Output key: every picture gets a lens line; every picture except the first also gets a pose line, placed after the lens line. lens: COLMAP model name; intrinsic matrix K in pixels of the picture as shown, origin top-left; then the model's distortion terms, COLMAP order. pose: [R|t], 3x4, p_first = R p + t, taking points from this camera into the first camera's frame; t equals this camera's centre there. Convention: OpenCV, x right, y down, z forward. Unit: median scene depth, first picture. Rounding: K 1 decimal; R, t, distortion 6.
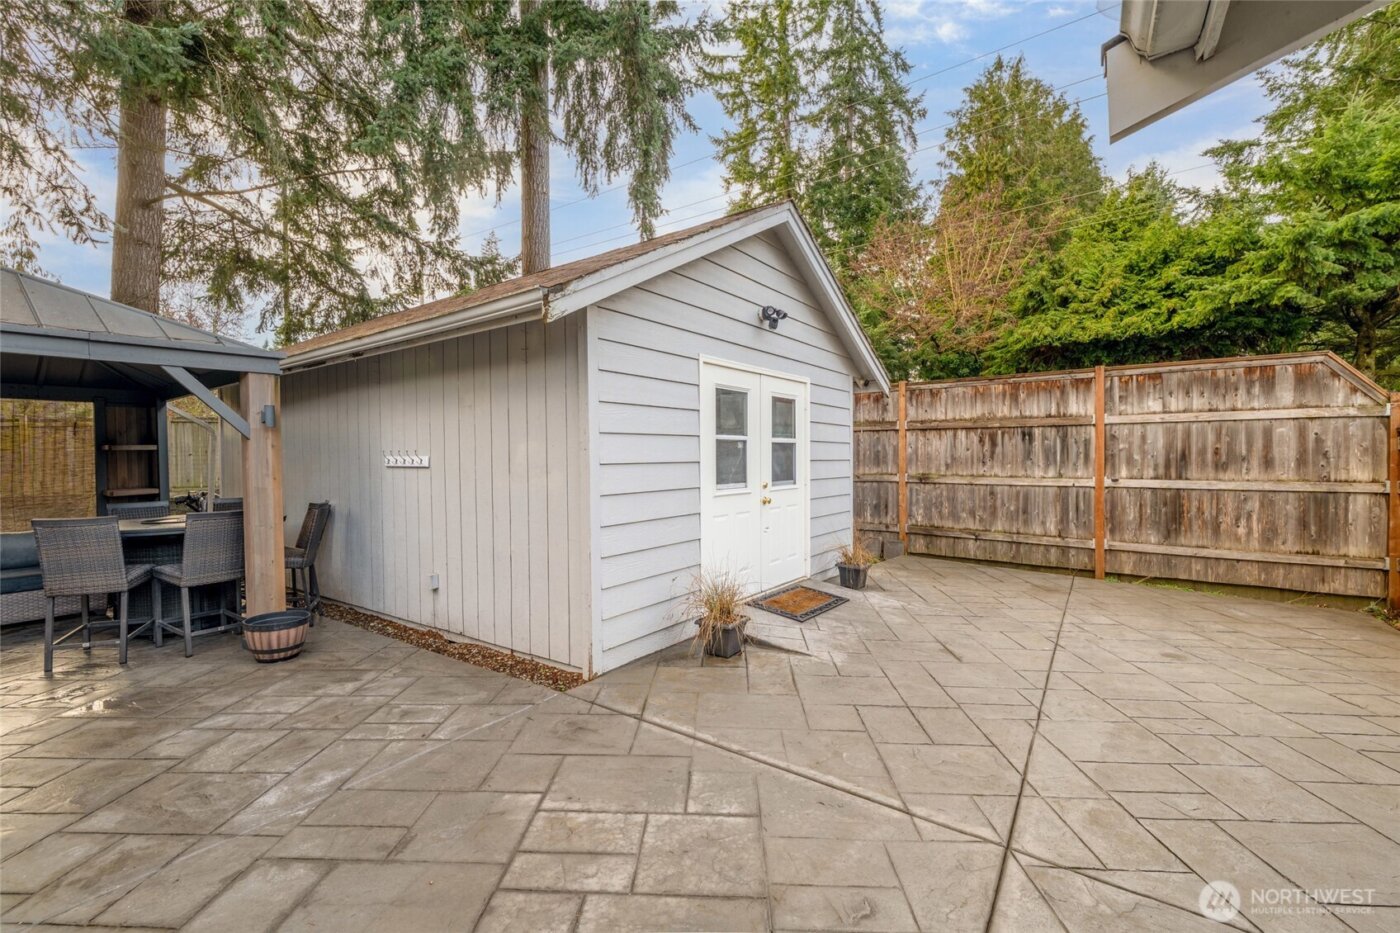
lens RADIAL K [[635.2, 0, 691.2], [0, 635.2, 471.9], [0, 0, 1]] dist [-0.005805, 0.002643]
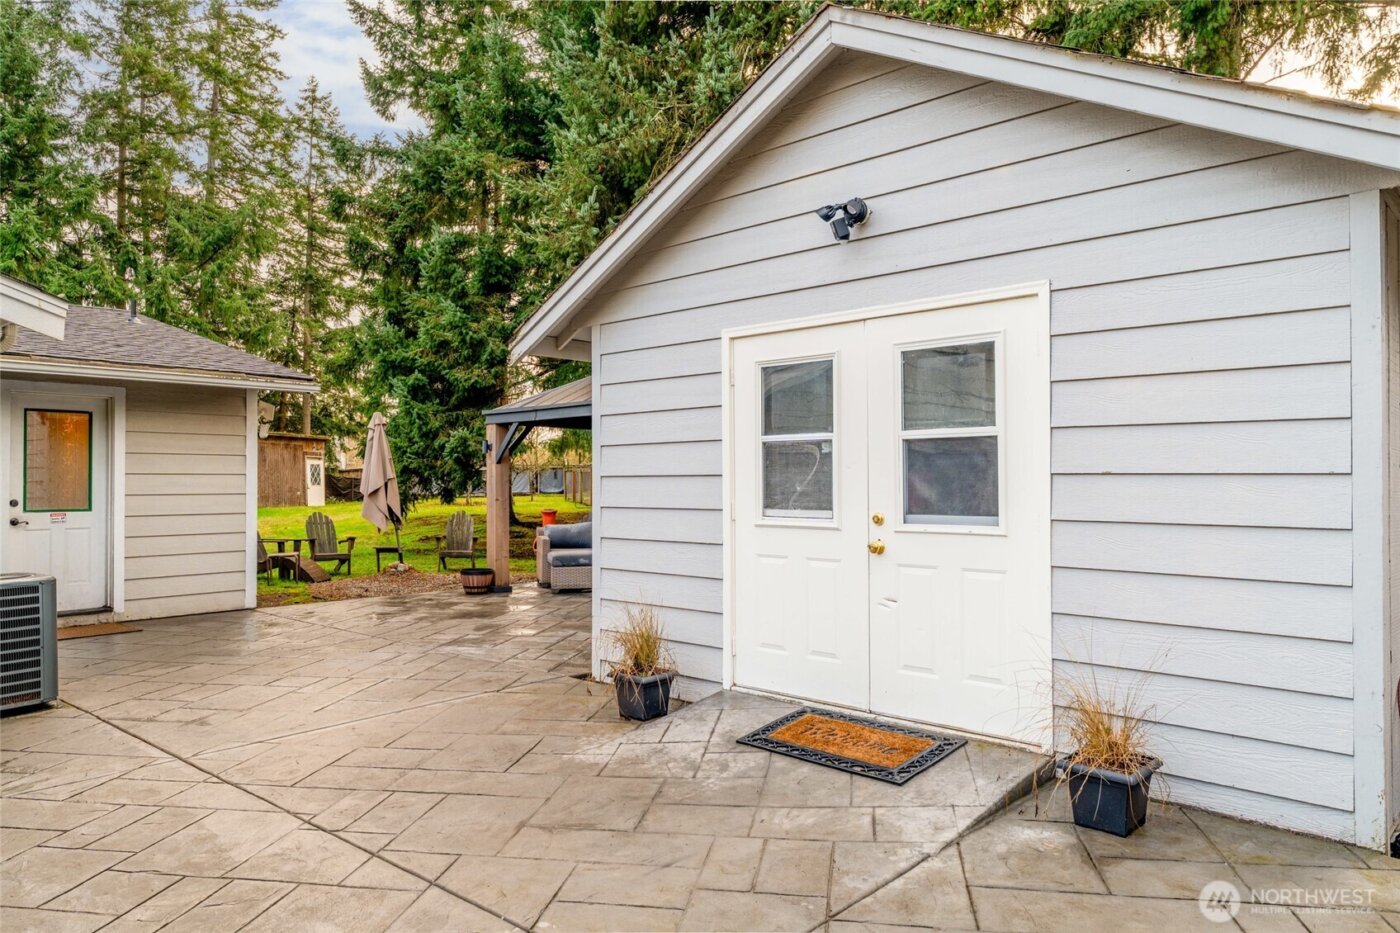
lens RADIAL K [[976.5, 0, 703.5], [0, 976.5, 467.8], [0, 0, 1]] dist [0.005533, 0.000126]
pose [[-0.168782, -0.011307, -0.985589, 0.721623], [-0.027249, 0.999606, -0.006801, -0.009852], [0.985277, 0.025708, -0.169023, 0.741739]]
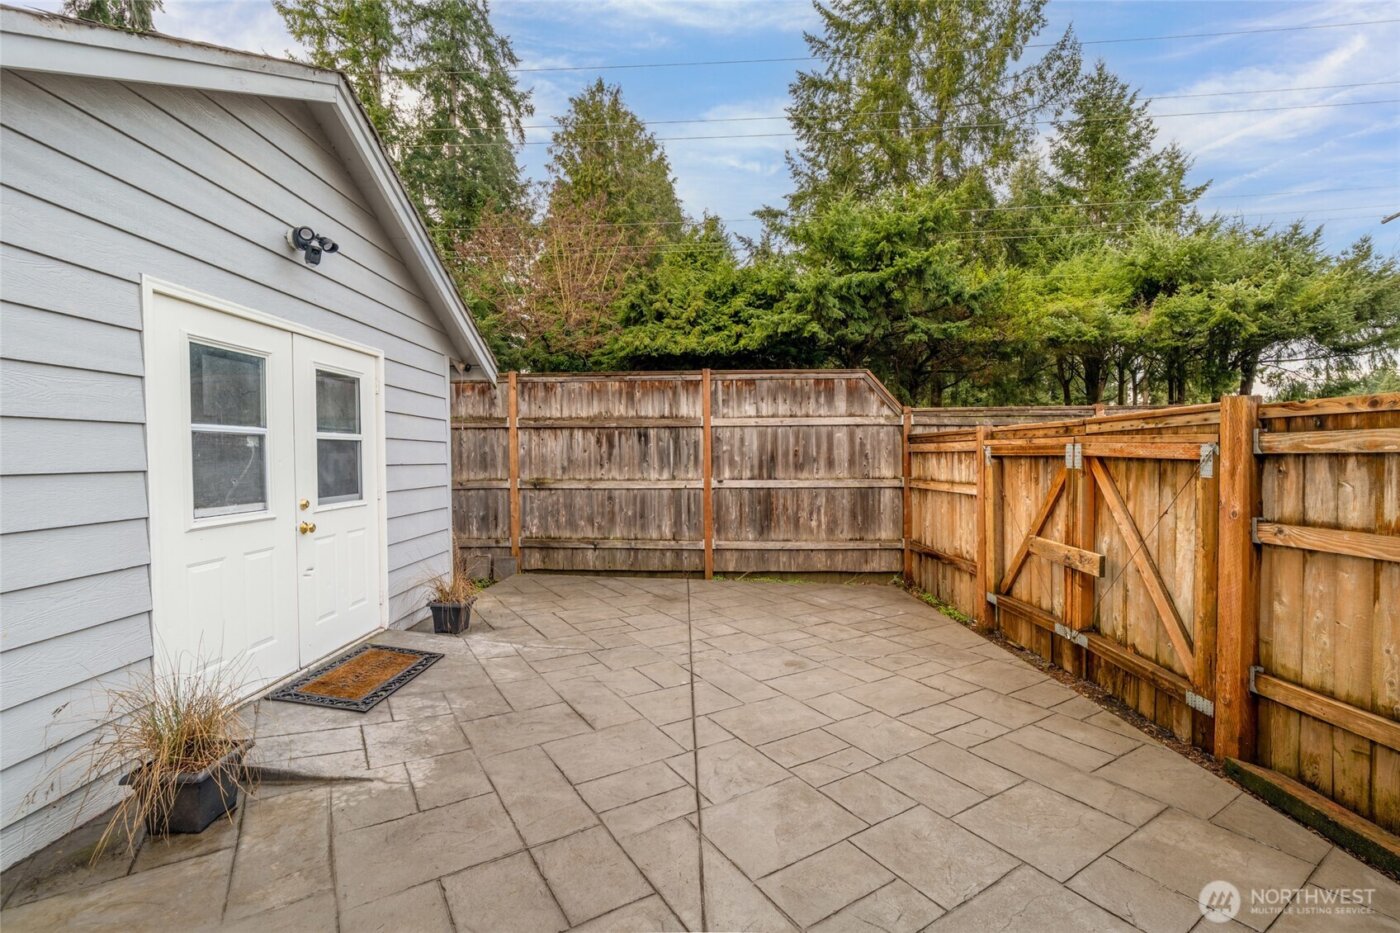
lens RADIAL K [[635.2, 0, 713.4], [0, 635.2, 464.8], [0, 0, 1]] dist [-0.005805, 0.002643]
pose [[0.811129, -0.009119, 0.584796, 0.057674], [0.017380, 0.999813, -0.008517, -0.005089], [-0.584609, 0.017072, 0.811136, 0.170610]]
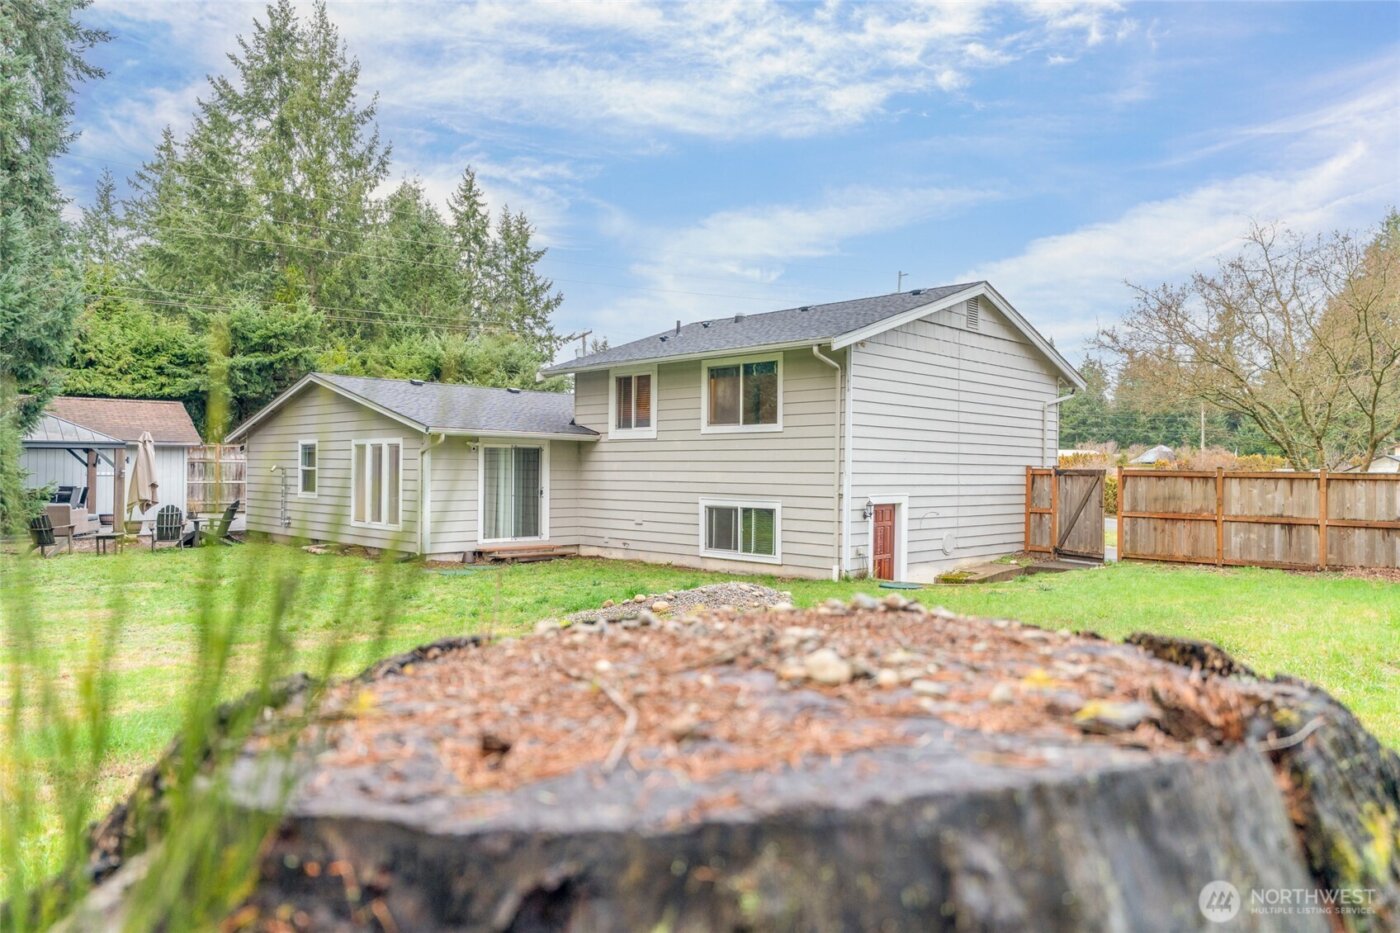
lens RADIAL K [[976.5, 0, 694.6], [0, 976.5, 465.3], [0, 0, 1]] dist [0.005533, 0.000126]
pose [[0.249922, 0.011219, 0.968201, -3.360832], [0.013173, 0.999801, -0.014986, 0.038341], [-0.968176, 0.016500, 0.249724, -2.412828]]
